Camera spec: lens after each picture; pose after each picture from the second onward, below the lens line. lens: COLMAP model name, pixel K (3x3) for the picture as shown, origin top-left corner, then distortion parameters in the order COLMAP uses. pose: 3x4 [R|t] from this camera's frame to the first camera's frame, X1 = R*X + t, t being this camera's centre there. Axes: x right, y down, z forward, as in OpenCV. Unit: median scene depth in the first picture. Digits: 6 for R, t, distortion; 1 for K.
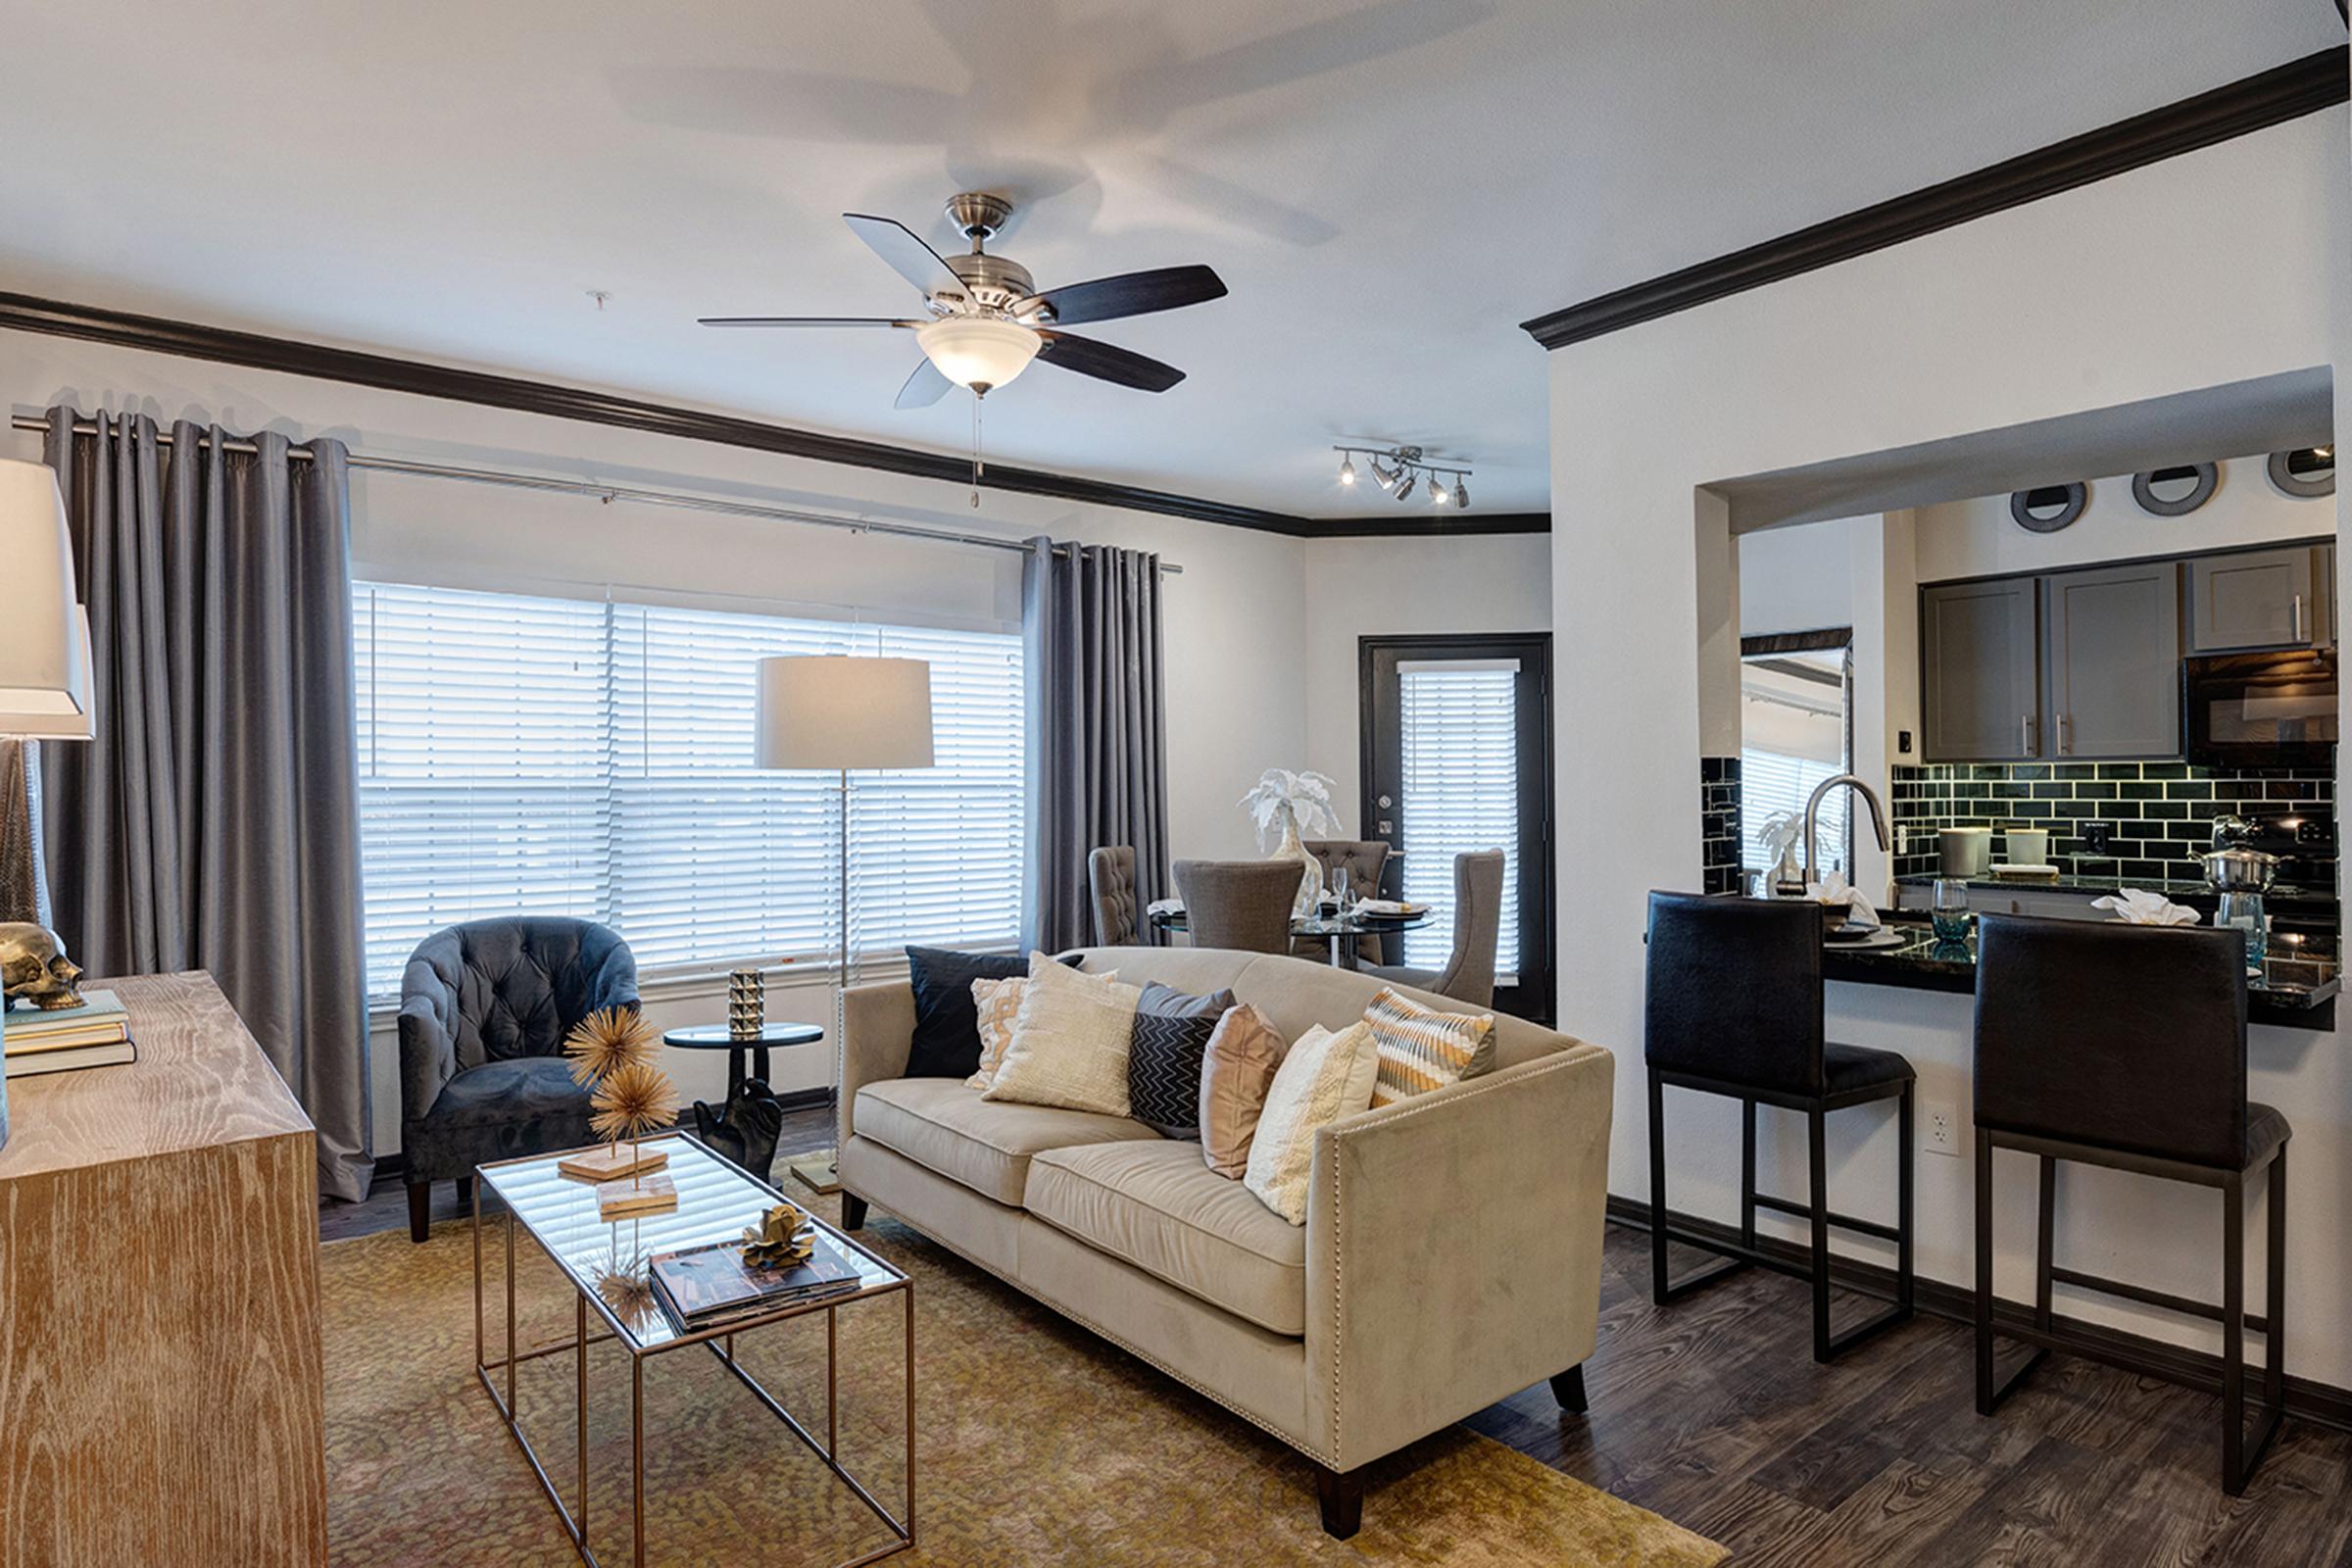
lens RADIAL K [[1303.0, 0, 1183.1], [0, 1303.0, 774.7], [0, 0, 1]] dist [-0.007706, -0.000702]
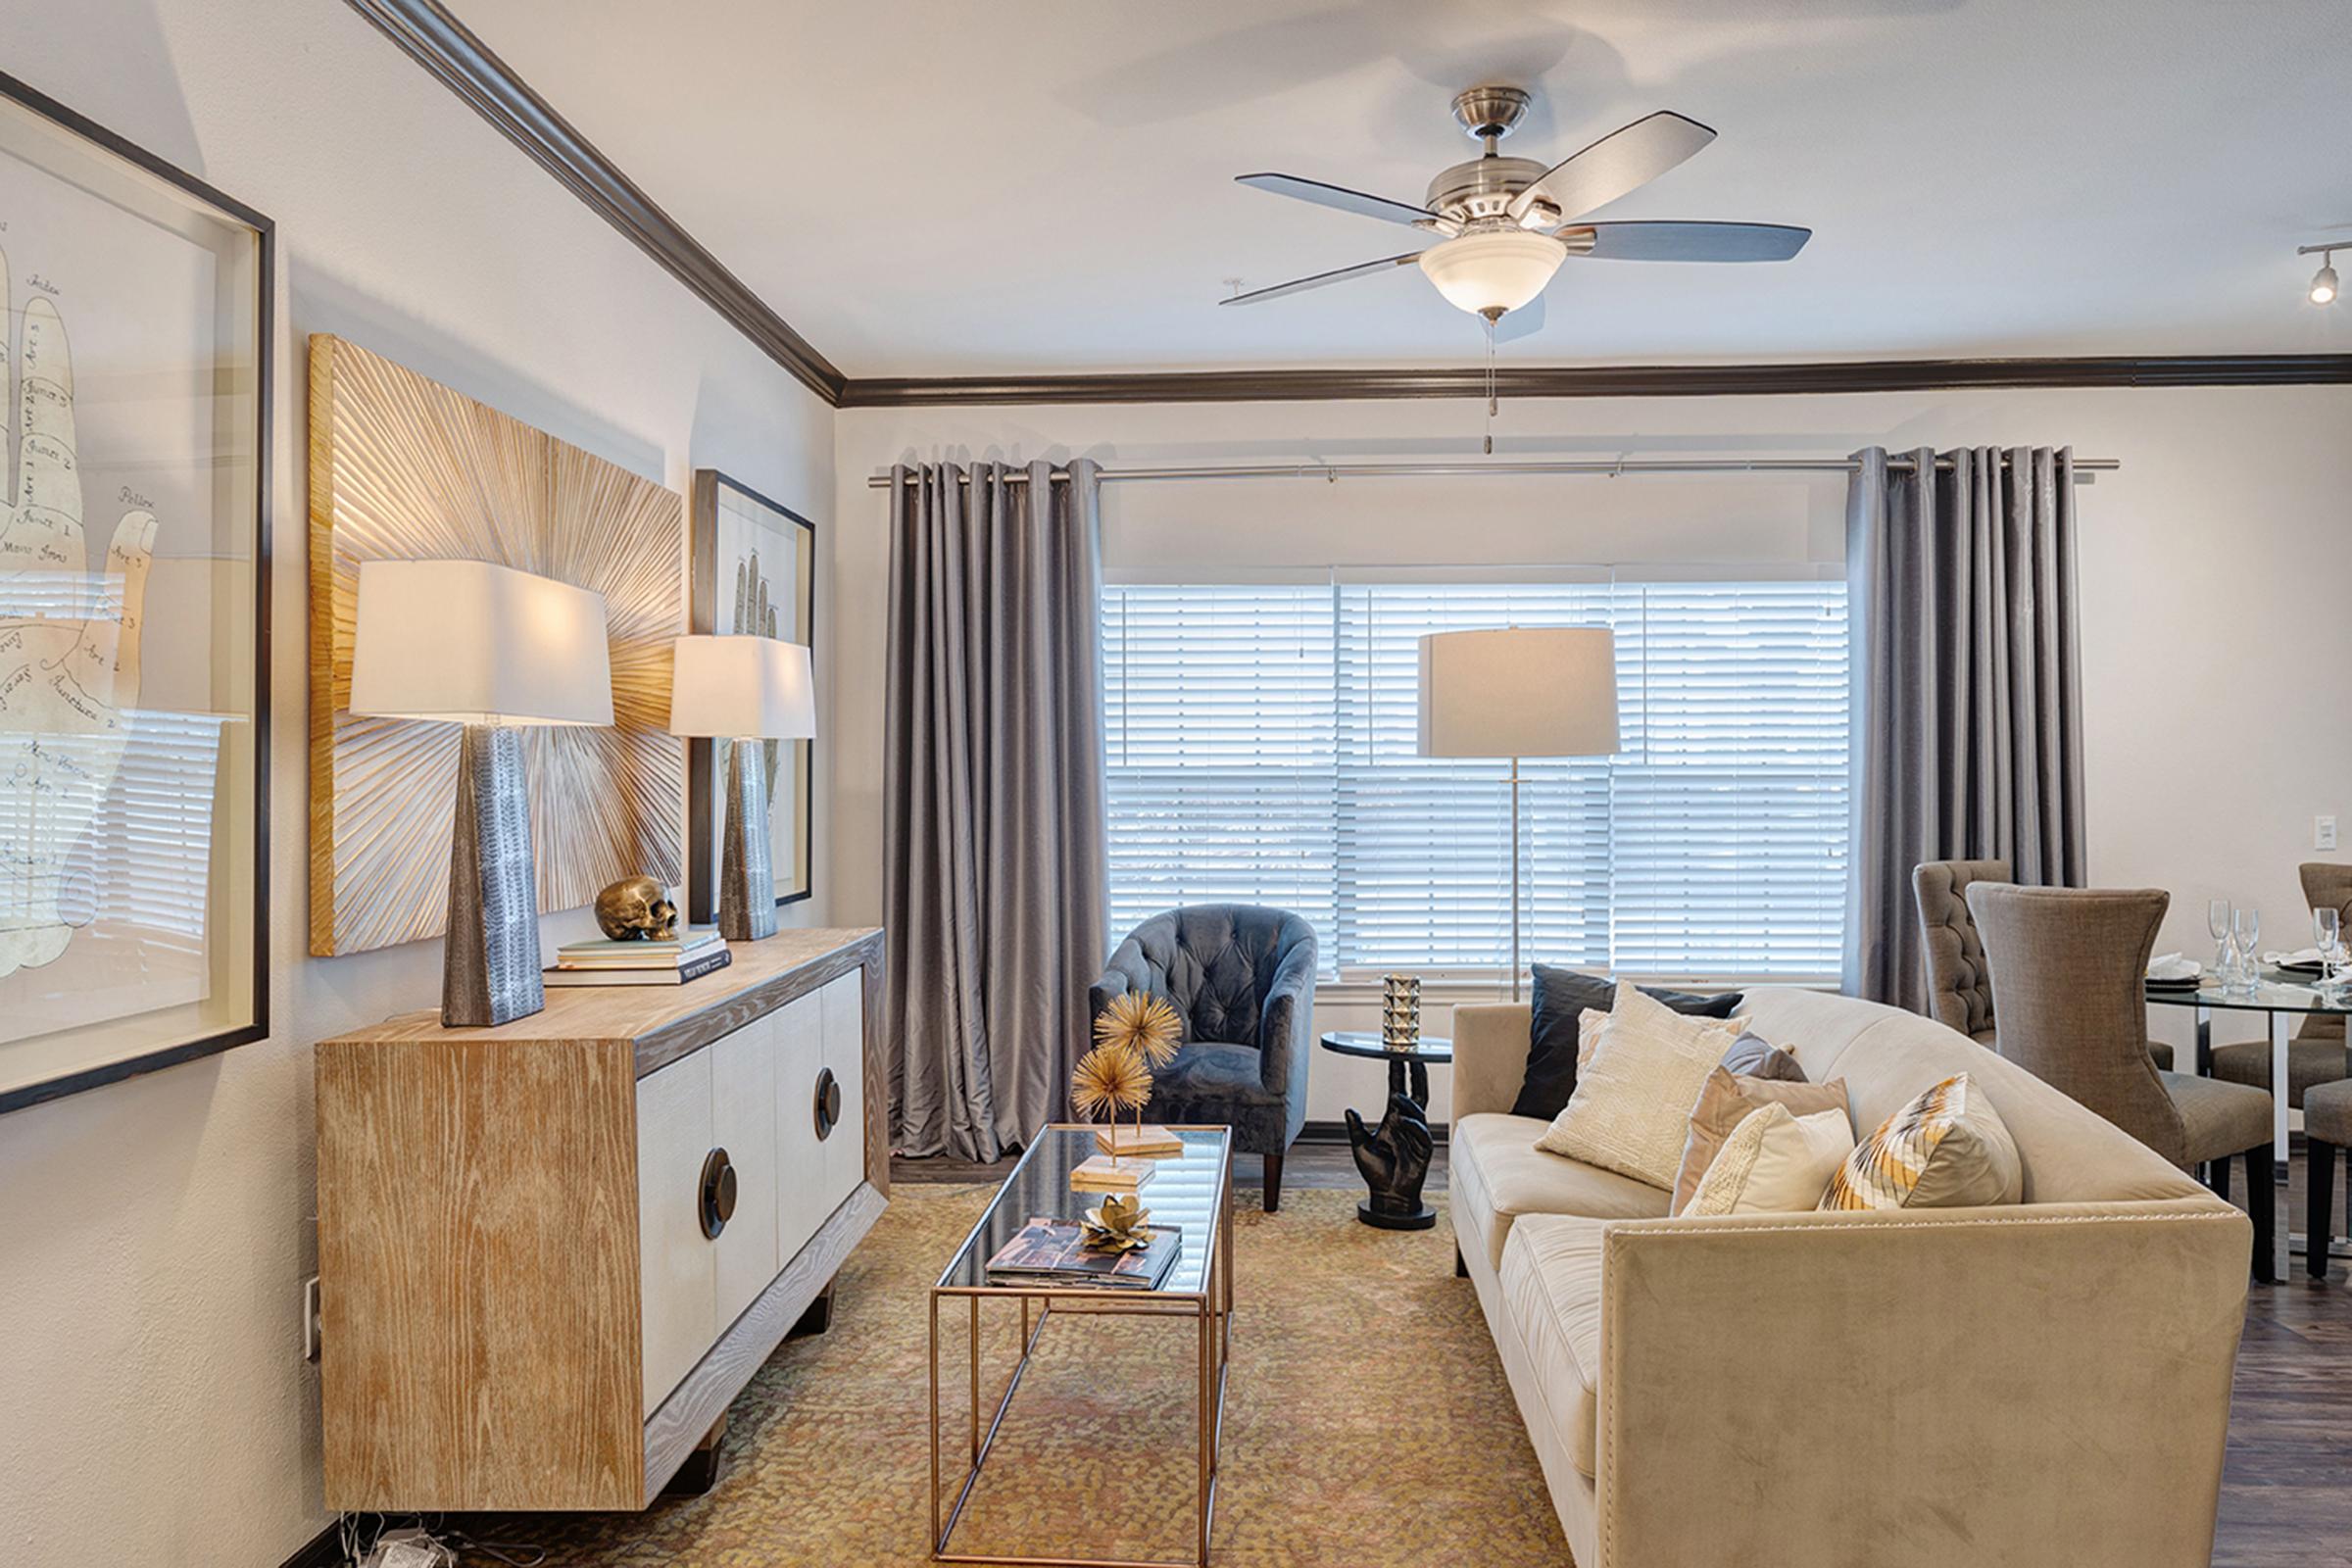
lens RADIAL K [[1568.9, 0, 1173.0], [0, 1568.9, 775.0], [0, 0, 1]] dist [-0.002229, -0.002211]
pose [[0.732926, 0.003465, -0.680300, 0.298551], [0.003368, 0.999956, 0.008721, -0.002527], [0.680301, -0.008683, 0.732882, 0.075383]]
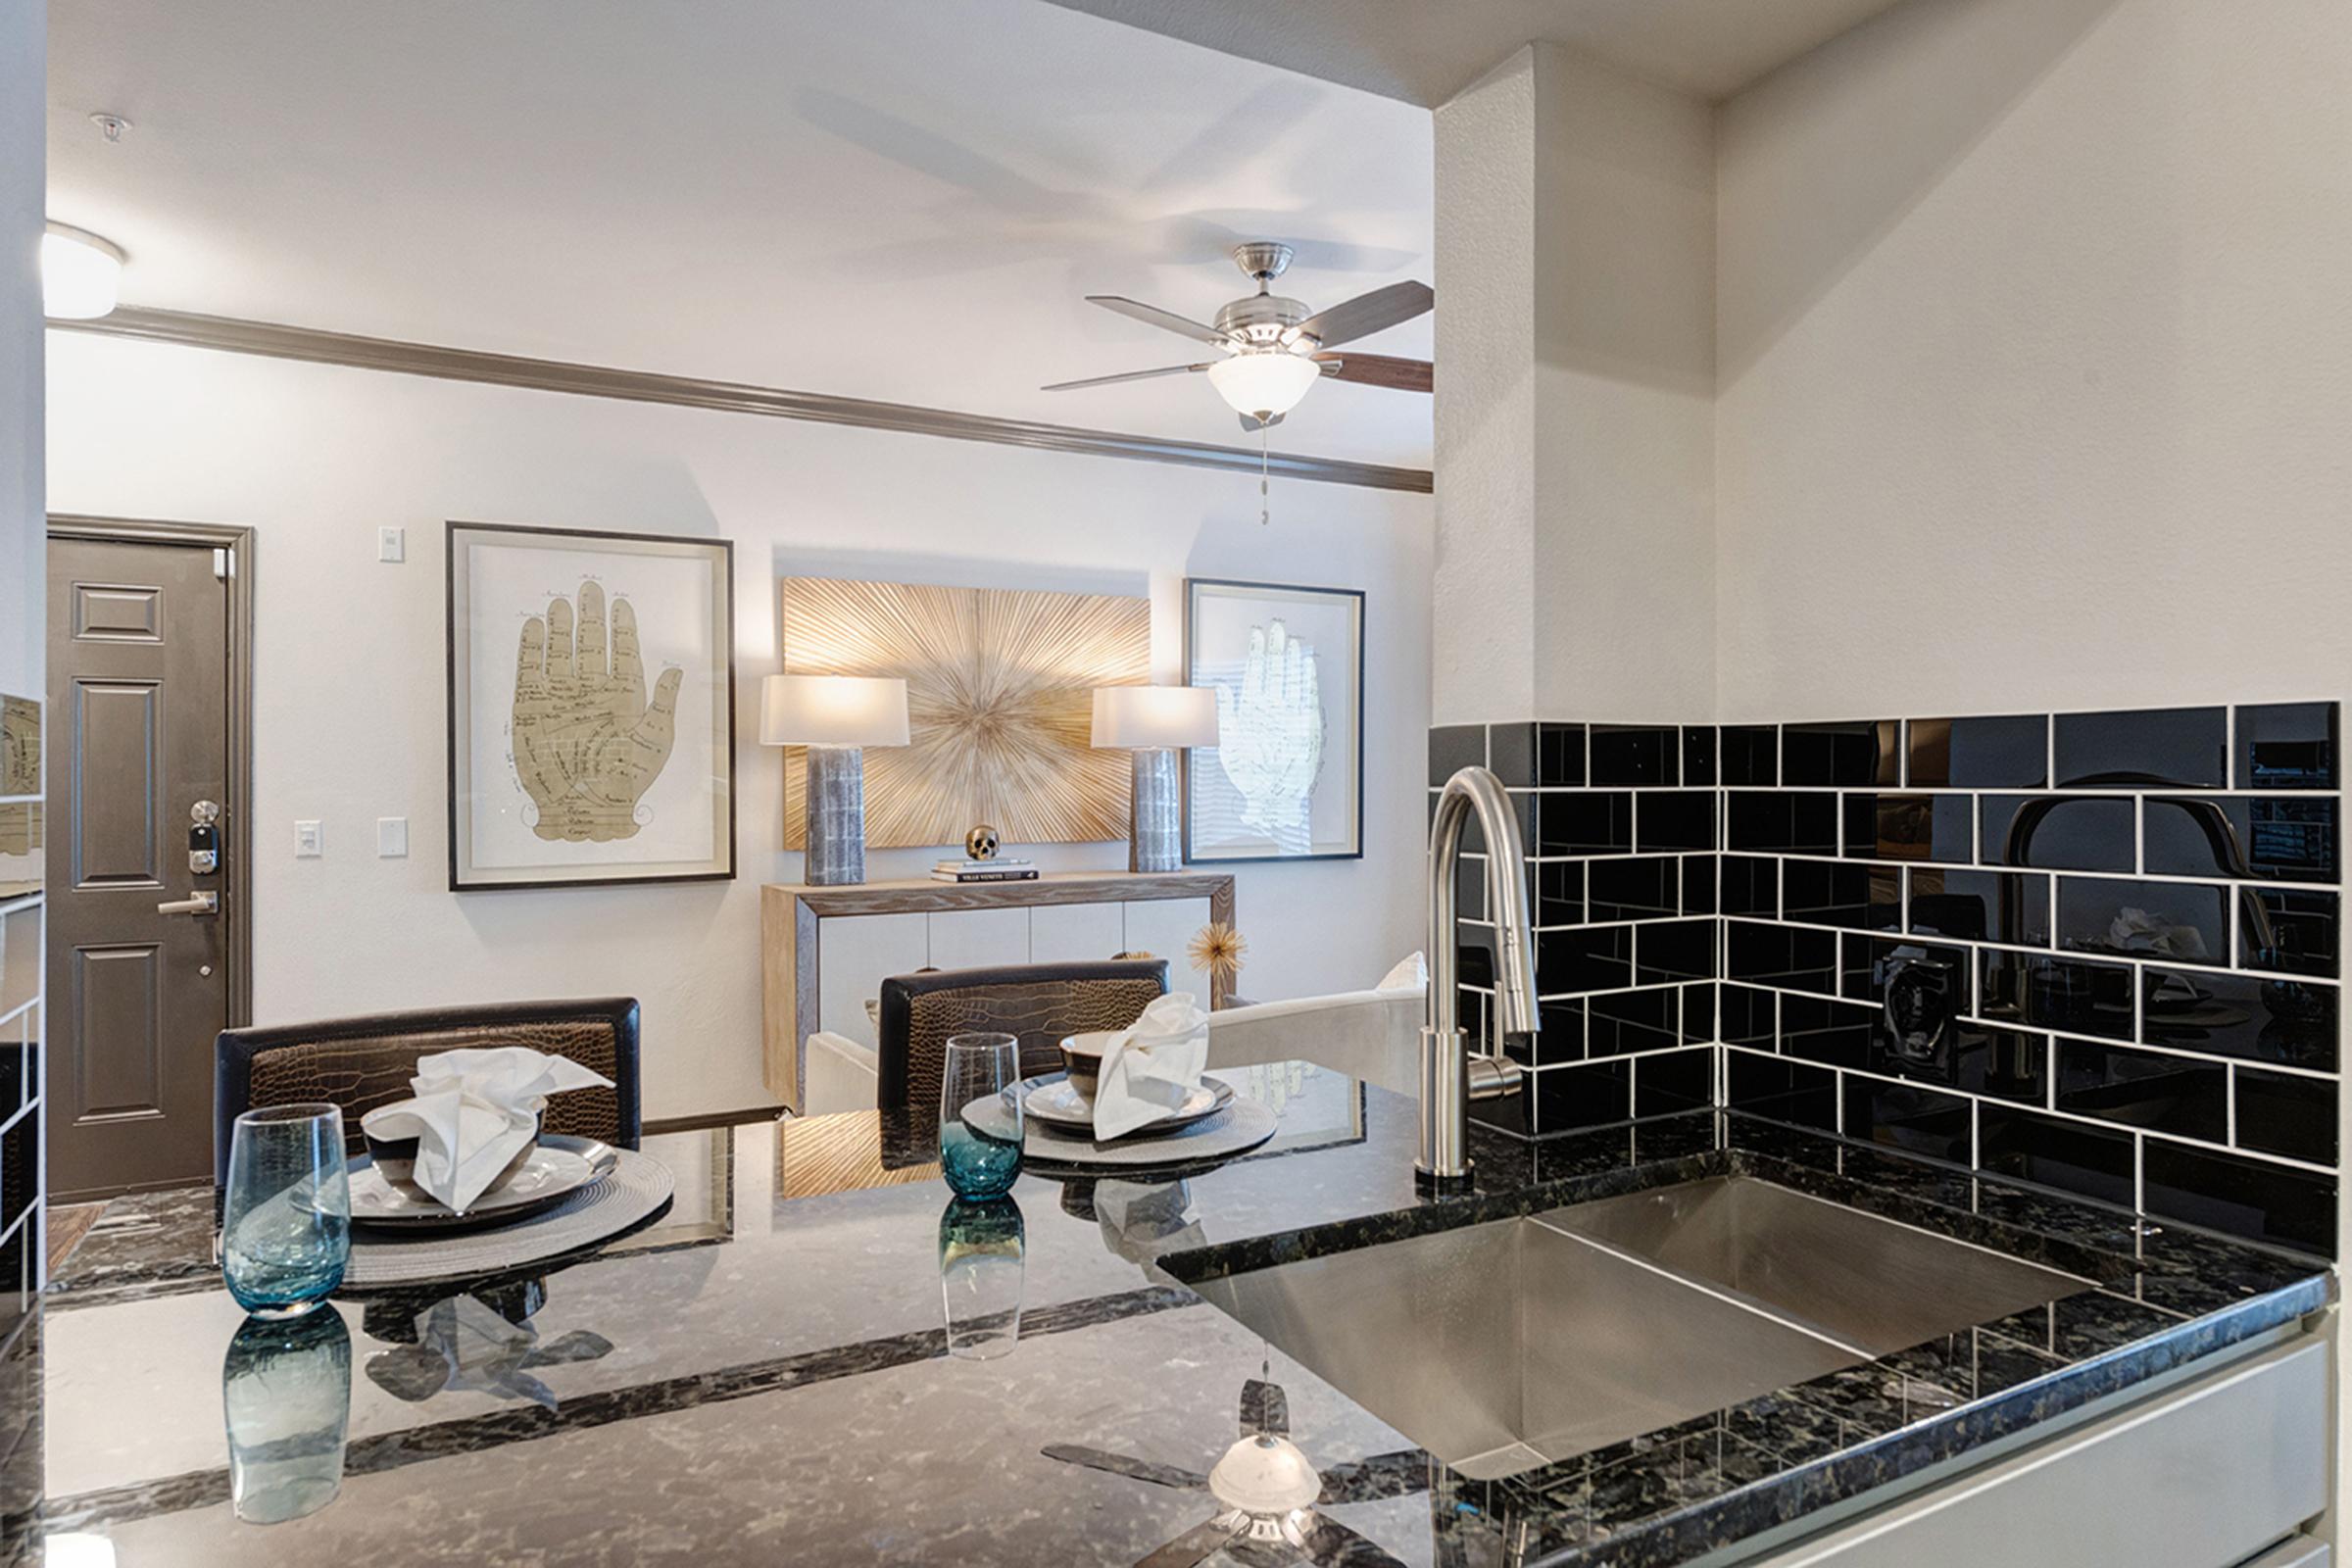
lens RADIAL K [[1357.8, 0, 1172.4], [0, 1357.8, 777.6], [0, 0, 1]] dist [-0.007435, -0.001574]
pose [[-0.201034, 0.010569, -0.979527, 0.755672], [0.006670, 0.999933, 0.009421, -0.000759], [0.979561, -0.004640, -0.201091, 0.878585]]
